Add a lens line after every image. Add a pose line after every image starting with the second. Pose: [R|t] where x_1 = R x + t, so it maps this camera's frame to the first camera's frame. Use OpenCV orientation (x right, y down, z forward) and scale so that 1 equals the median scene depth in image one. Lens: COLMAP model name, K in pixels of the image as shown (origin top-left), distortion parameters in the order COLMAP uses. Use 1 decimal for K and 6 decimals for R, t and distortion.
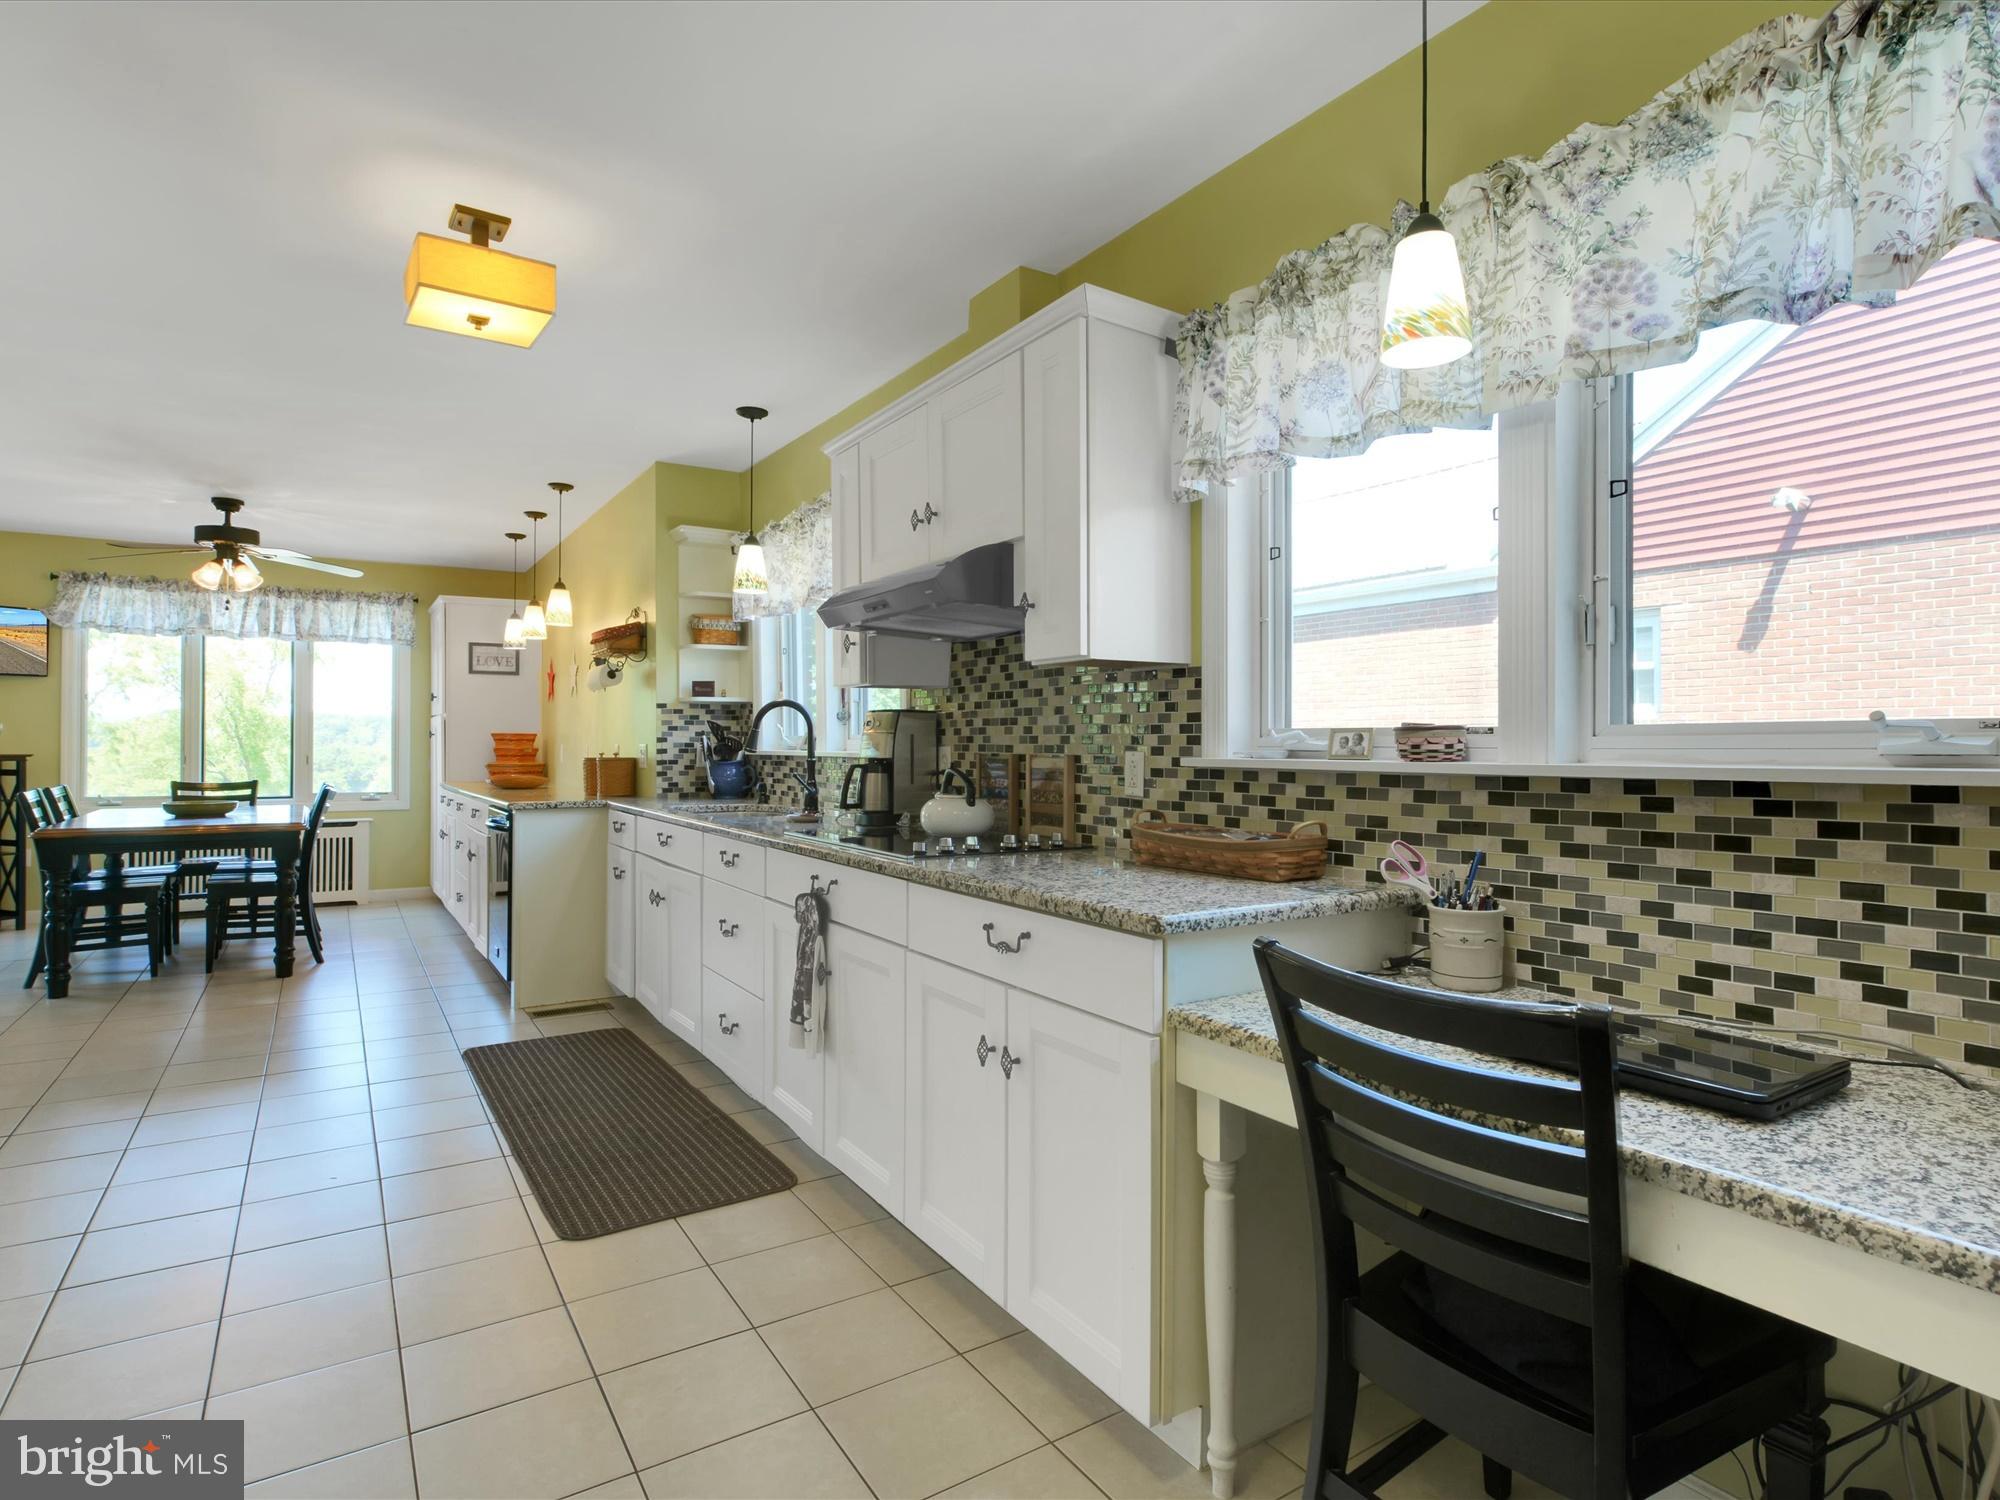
lens RADIAL K [[1059.7, 0, 1001.4], [0, 1059.7, 737.1], [0, 0, 1]] dist [0.001514, -0.000370]
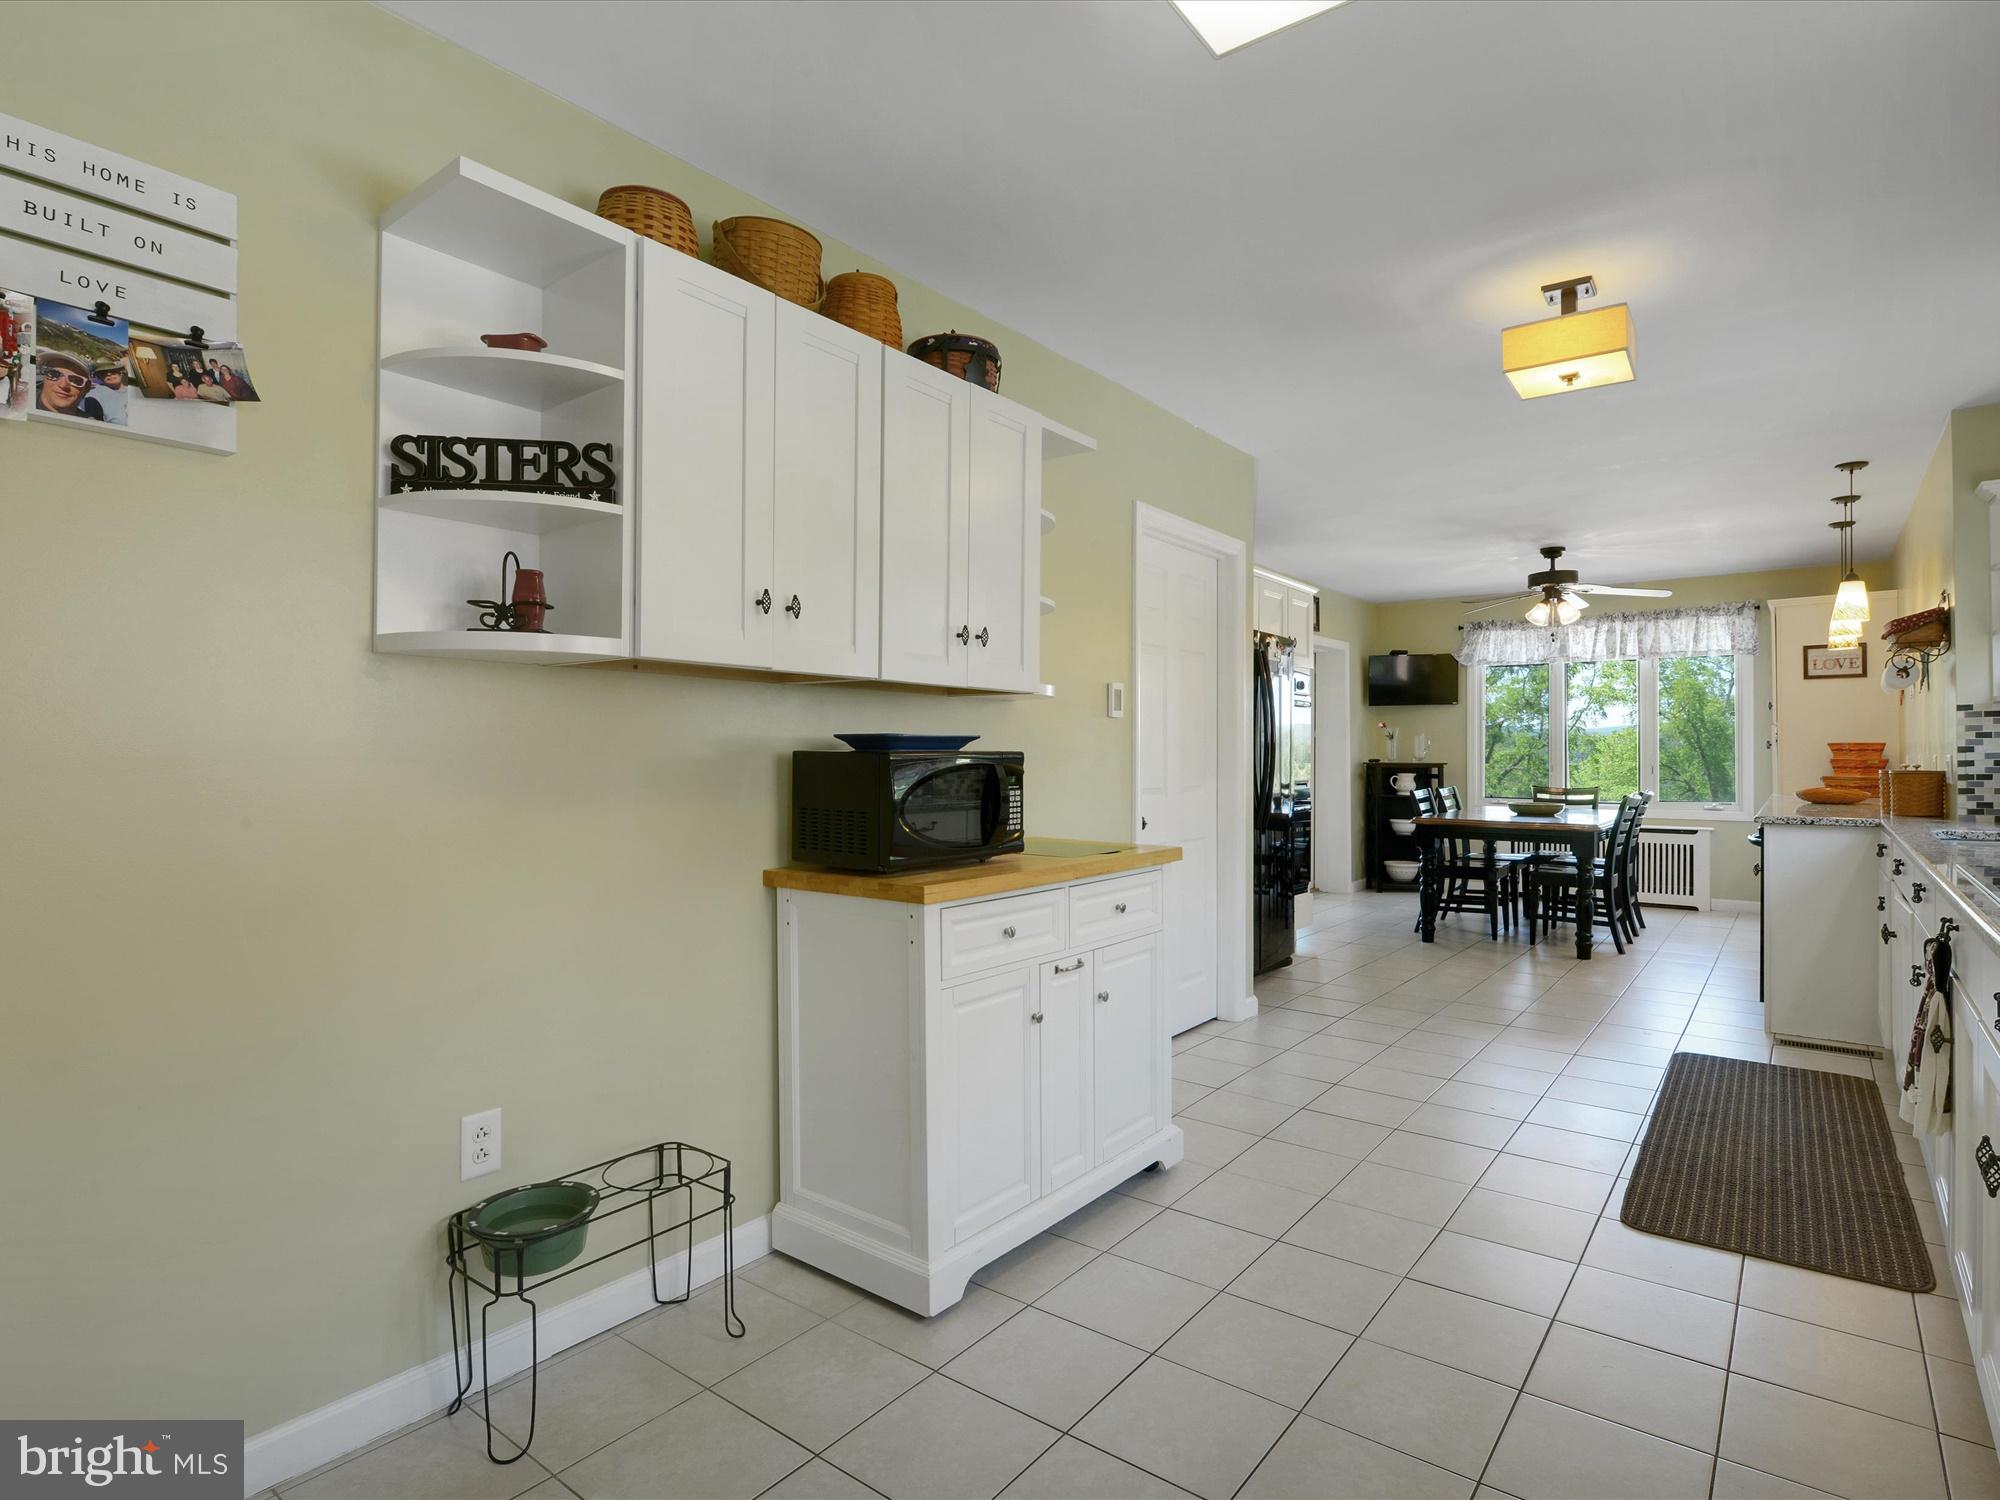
lens RADIAL K [[1042.3, 0, 1000.0], [0, 1042.3, 750.0], [0, 0, 1]] dist [-0.001180, -0.000320]
pose [[0.337512, -0.005646, -0.941304, 0.154533], [0.007881, 0.999964, -0.003173, -0.000206], [0.941288, -0.006347, 0.337544, 0.026938]]
